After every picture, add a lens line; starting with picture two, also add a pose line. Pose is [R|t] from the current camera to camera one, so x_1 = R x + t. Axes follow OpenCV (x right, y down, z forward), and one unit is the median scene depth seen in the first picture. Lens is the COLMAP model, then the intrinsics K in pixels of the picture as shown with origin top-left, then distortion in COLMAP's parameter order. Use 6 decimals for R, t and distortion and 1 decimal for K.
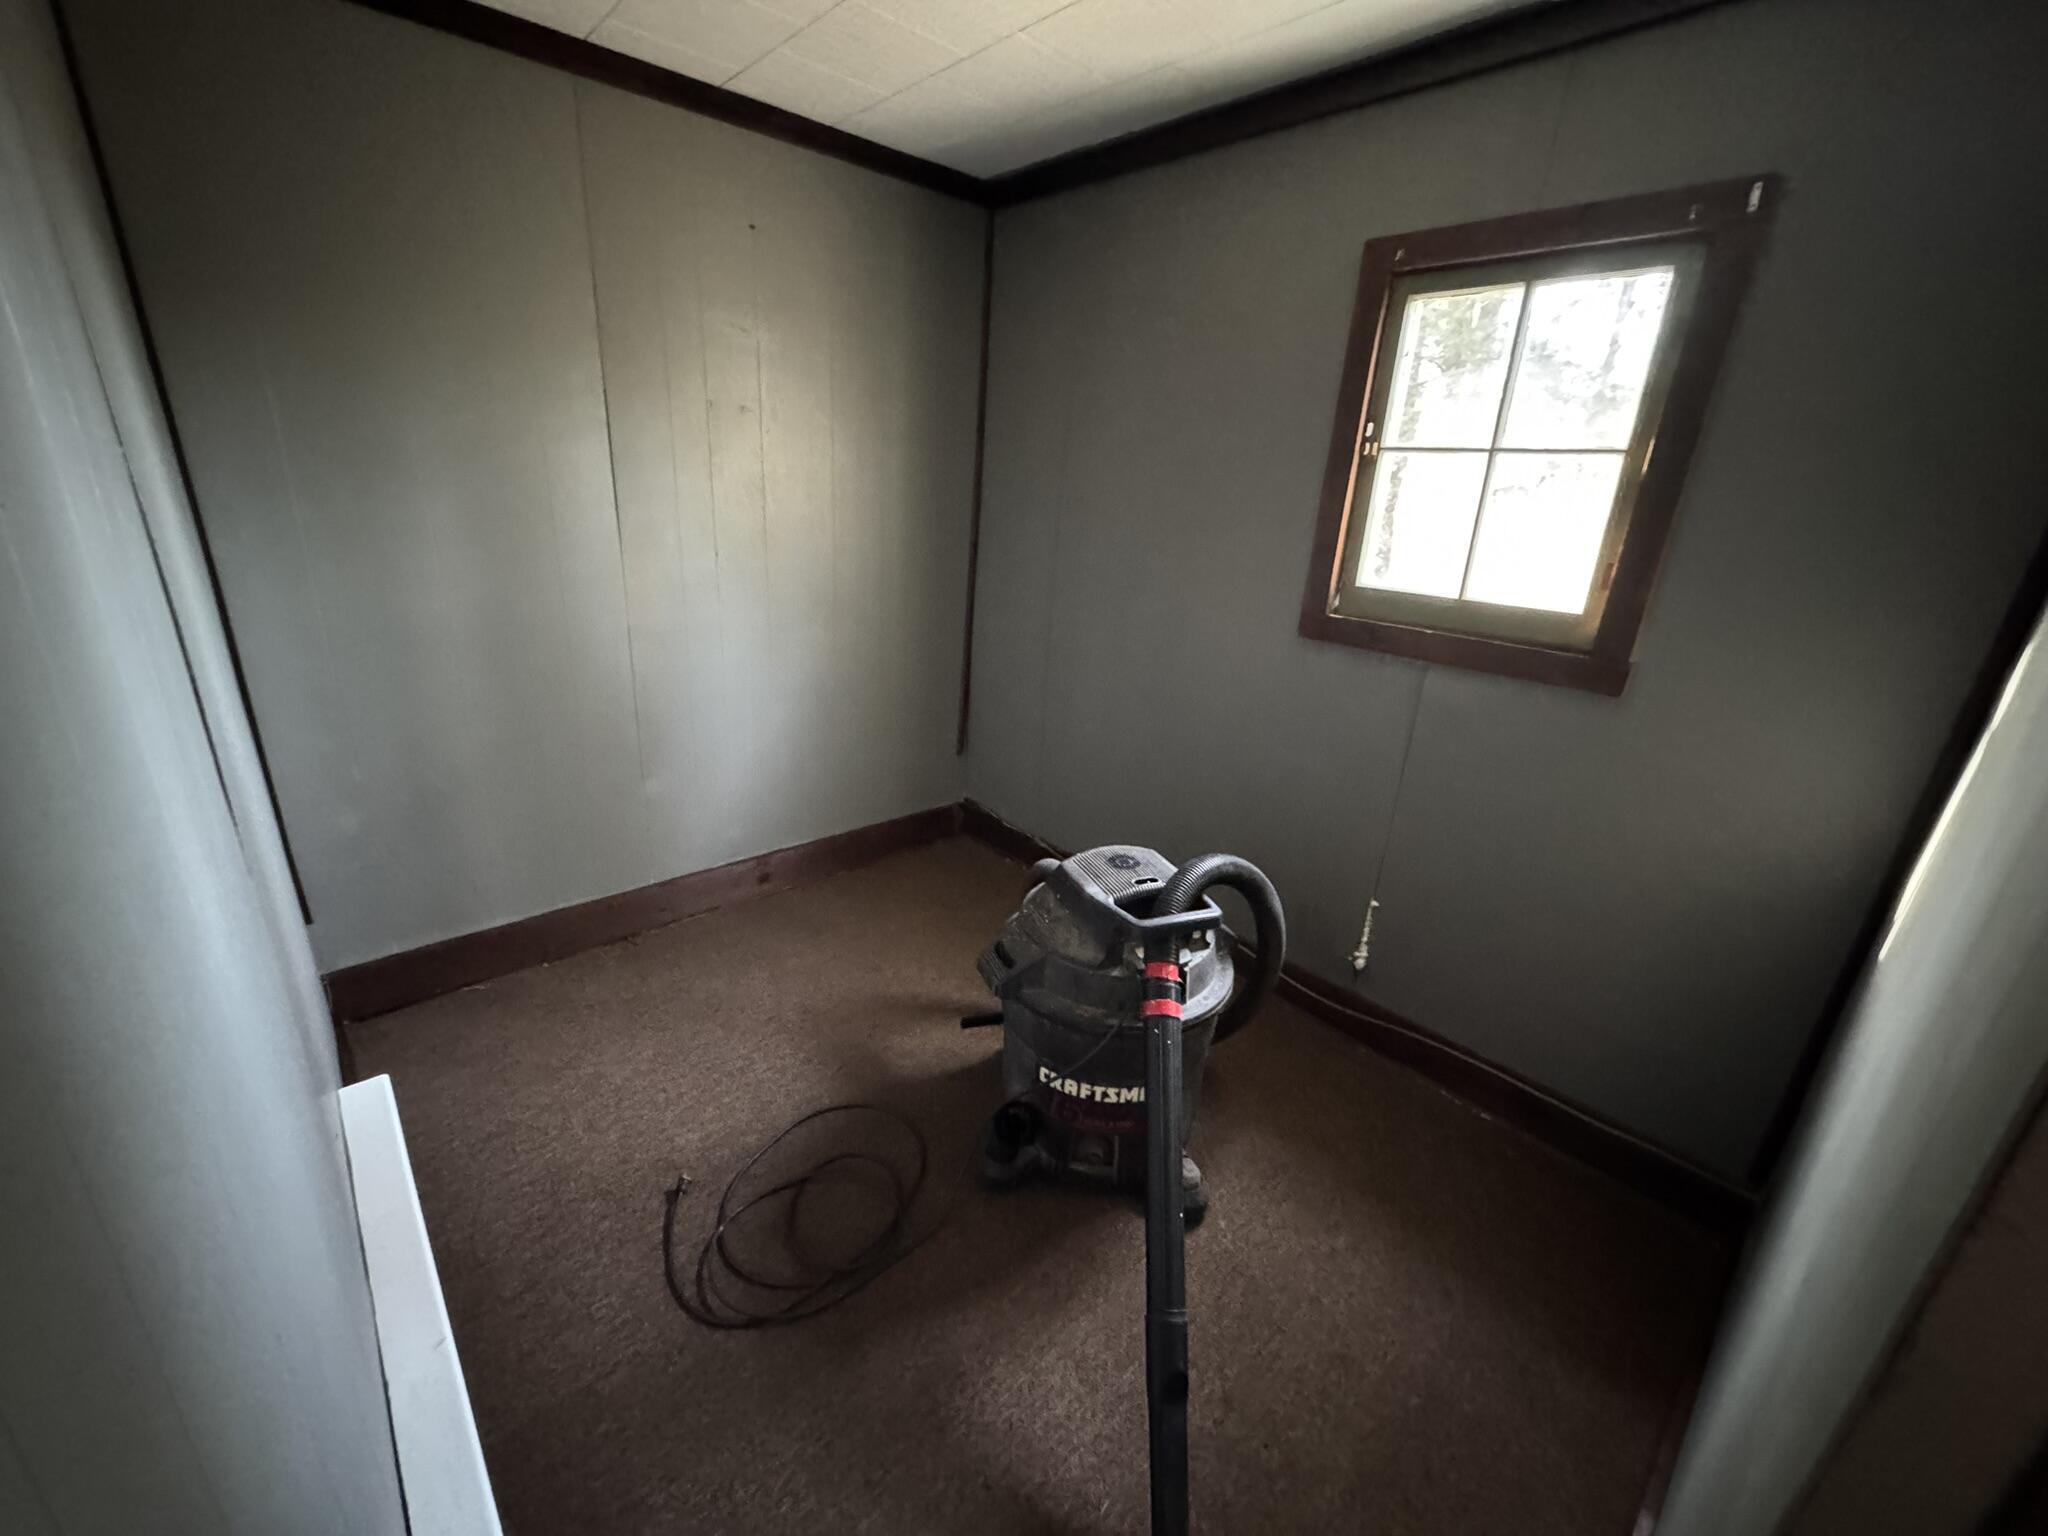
lens RADIAL K [[819.0, 0, 1029.2], [0, 819.0, 764.1], [0, 0, 1]] dist [-0.001885, -0.000253]
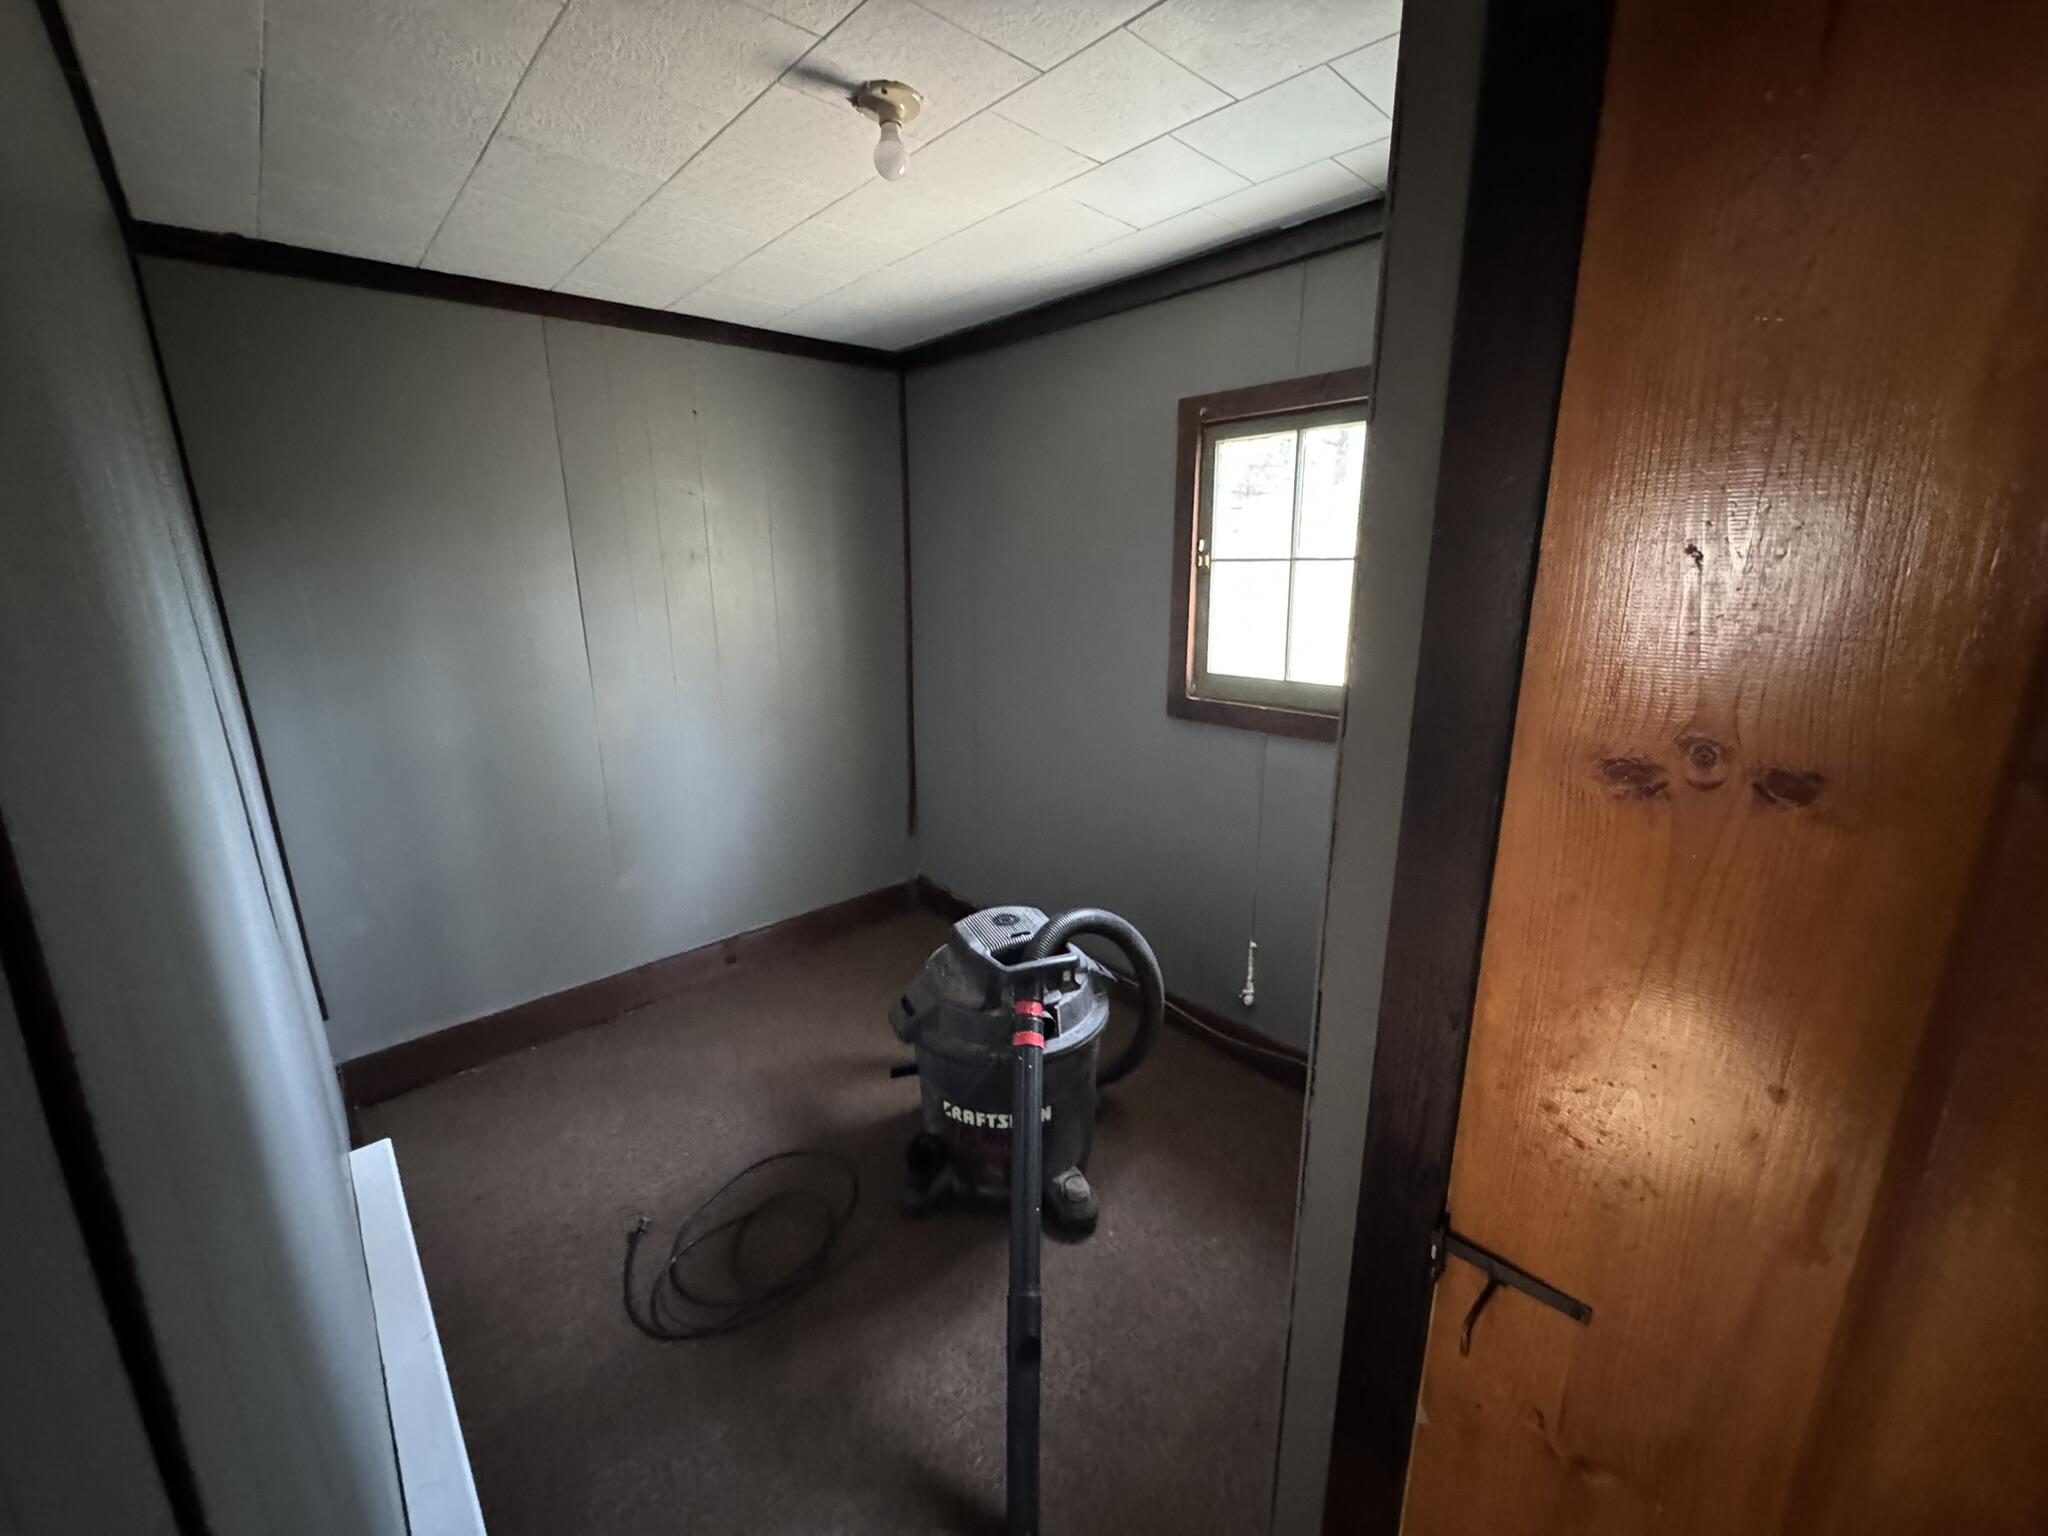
lens RADIAL K [[819.0, 0, 1029.2], [0, 819.0, 764.3], [0, 0, 1]] dist [-0.001885, -0.000253]
pose [[0.997815, -0.065540, -0.008337, 0.166418], [0.064538, 0.993918, -0.089224, 0.003169], [0.014134, 0.088491, 0.995977, -0.193401]]
